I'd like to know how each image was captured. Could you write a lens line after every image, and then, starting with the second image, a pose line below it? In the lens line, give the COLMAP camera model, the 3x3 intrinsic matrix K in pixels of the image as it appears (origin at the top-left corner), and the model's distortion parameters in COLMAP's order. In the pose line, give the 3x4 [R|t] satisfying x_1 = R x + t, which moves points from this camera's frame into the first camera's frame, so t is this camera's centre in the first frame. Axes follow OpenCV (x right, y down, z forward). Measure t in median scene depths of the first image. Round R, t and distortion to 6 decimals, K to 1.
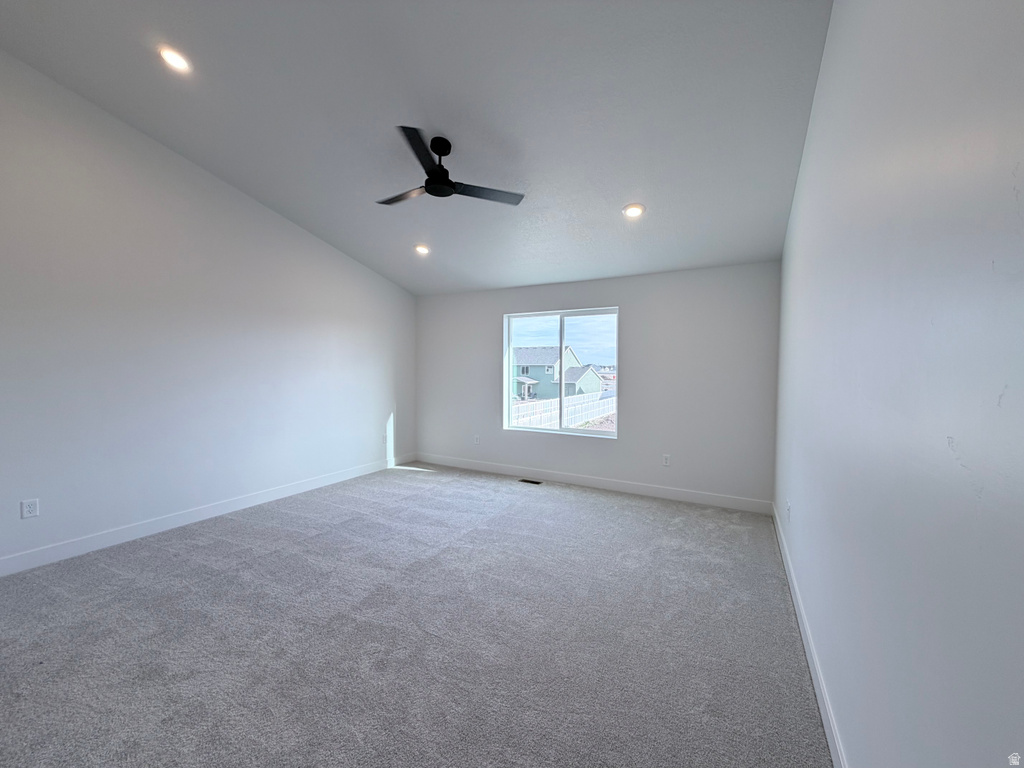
lens RADIAL K [[409.8, 0, 512.4], [0, 409.8, 376.9], [0, 0, 1]] dist [-0.001527, 0.000498]
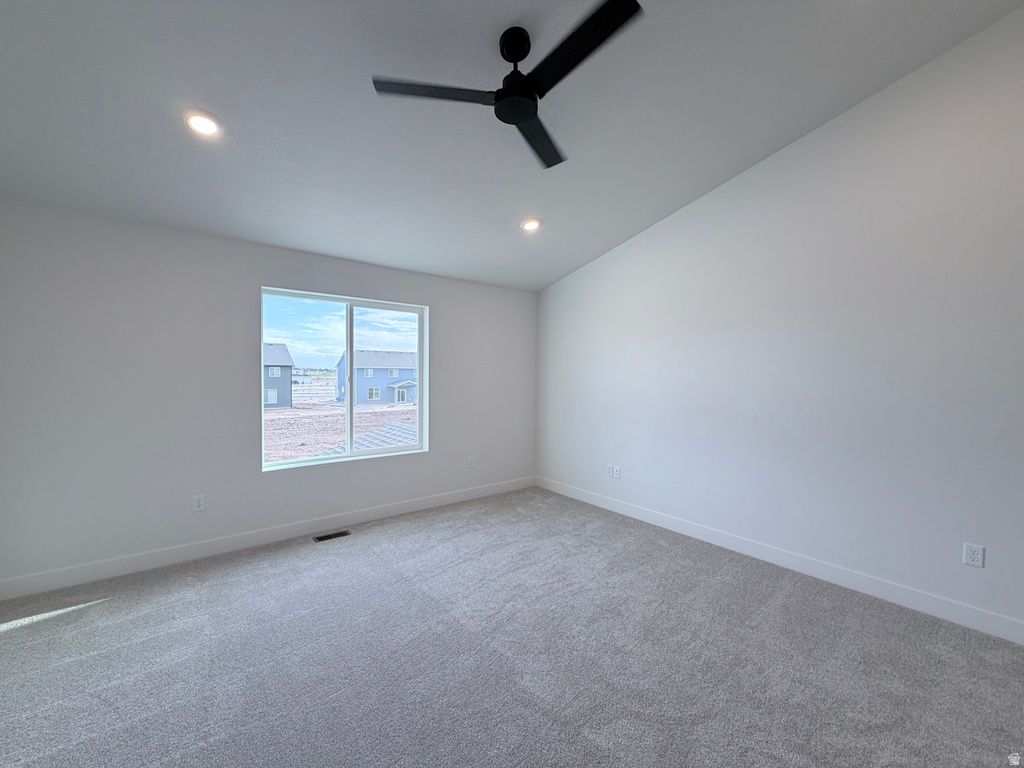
lens RADIAL K [[409.8, 0, 517.3], [0, 409.8, 387.9], [0, 0, 1]] dist [-0.001527, 0.000498]
pose [[0.405316, -0.045744, 0.913032, -0.468162], [0.019668, 0.998952, 0.041318, -0.022190], [-0.913965, 0.001211, 0.405791, 0.435865]]
